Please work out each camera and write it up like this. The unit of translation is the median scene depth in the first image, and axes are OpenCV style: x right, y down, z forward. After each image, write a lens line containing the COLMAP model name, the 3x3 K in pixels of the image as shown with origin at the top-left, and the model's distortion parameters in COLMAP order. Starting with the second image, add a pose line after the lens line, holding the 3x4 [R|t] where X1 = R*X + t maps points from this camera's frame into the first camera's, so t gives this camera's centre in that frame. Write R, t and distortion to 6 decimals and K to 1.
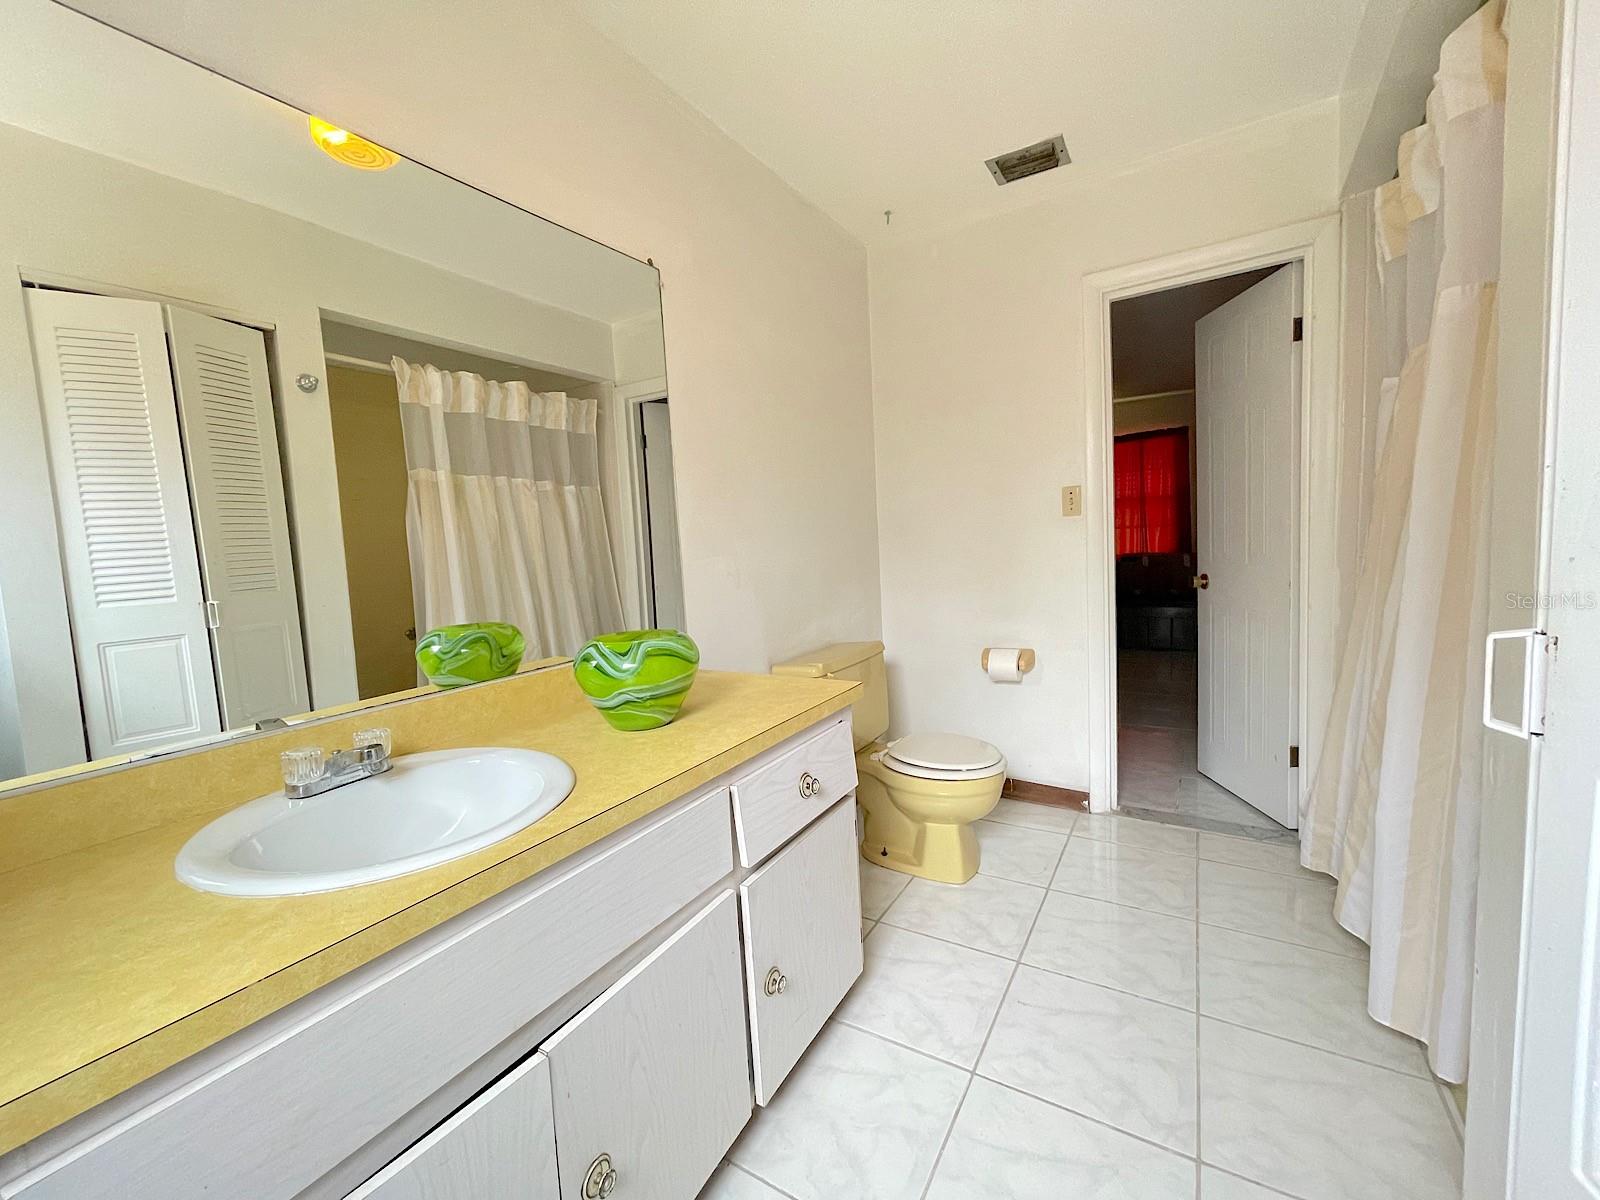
lens RADIAL K [[652.4, 0, 801.5], [0, 652.4, 597.5], [0, 0, 1]] dist [0.000000, -0.000299]
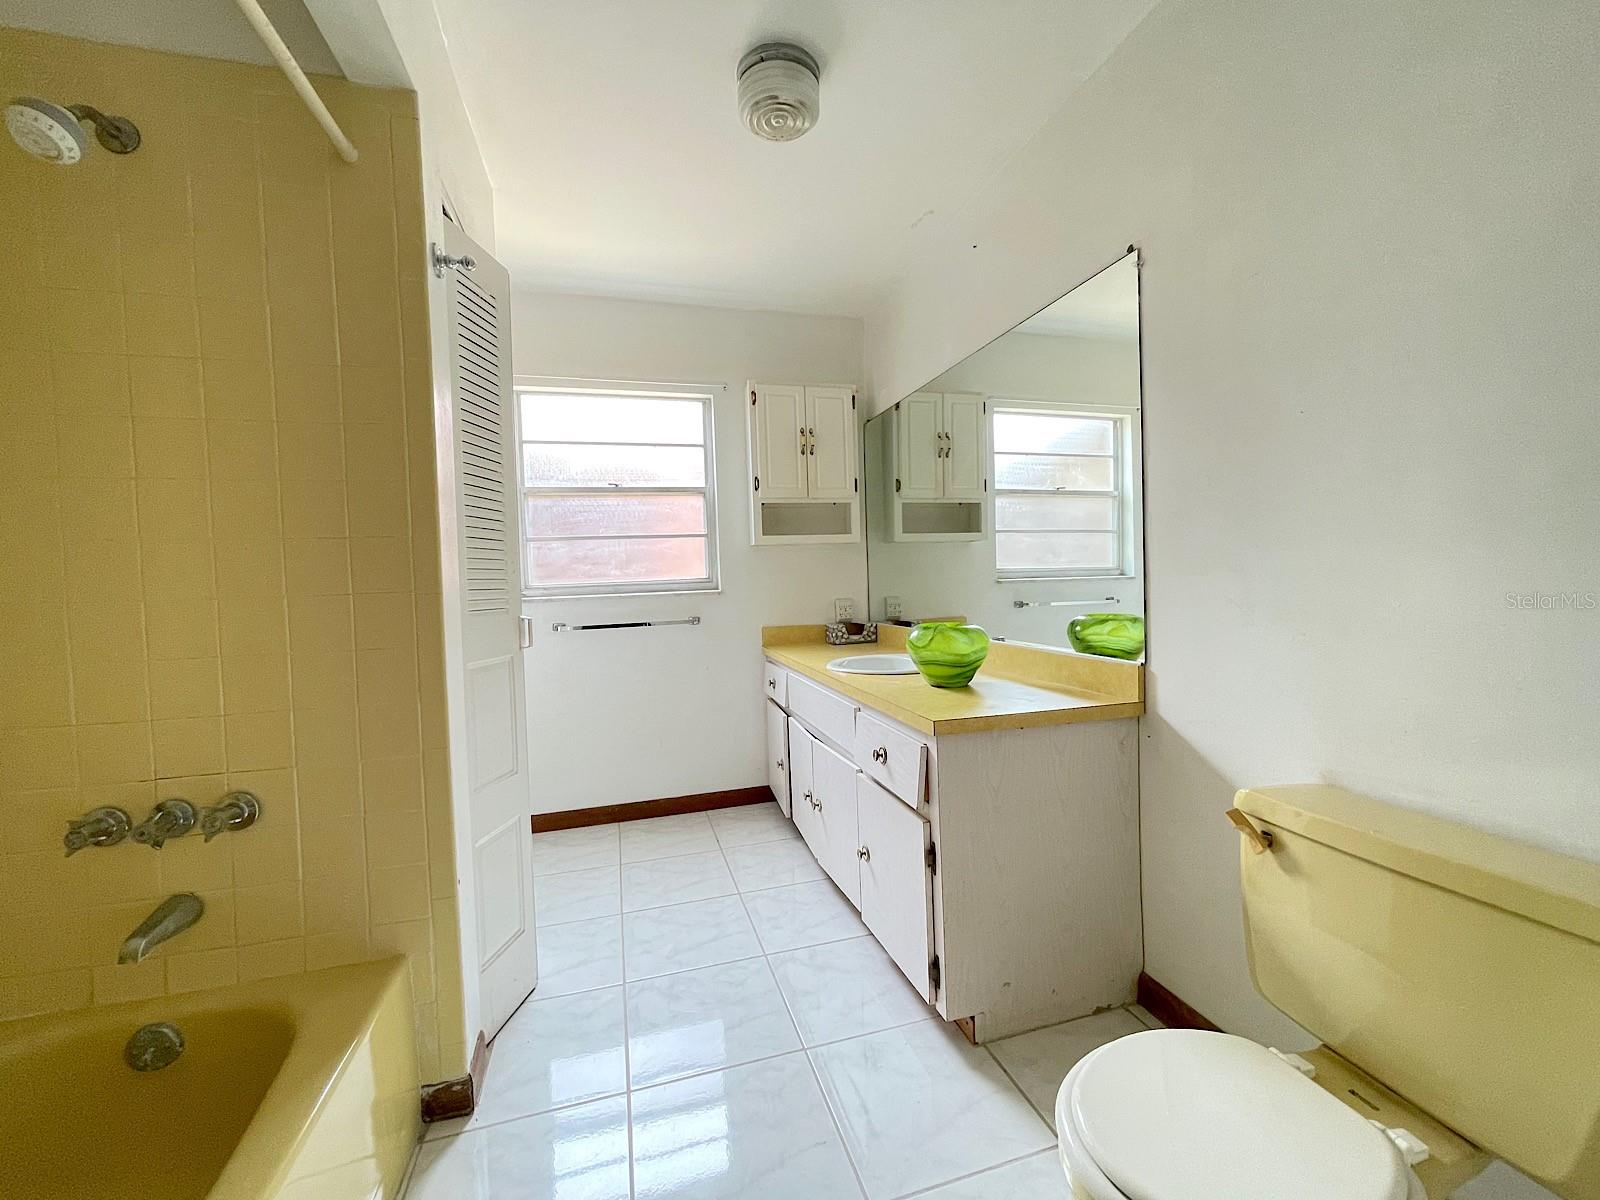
lens RADIAL K [[652.4, 0, 801.5], [0, 652.4, 597.5], [0, 0, 1]] dist [0.000000, -0.000299]
pose [[-0.675146, 0.094988, -0.731543, 1.069578], [0.000493, 0.991733, 0.128318, -0.198266], [0.737684, 0.086272, -0.669611, 1.772819]]
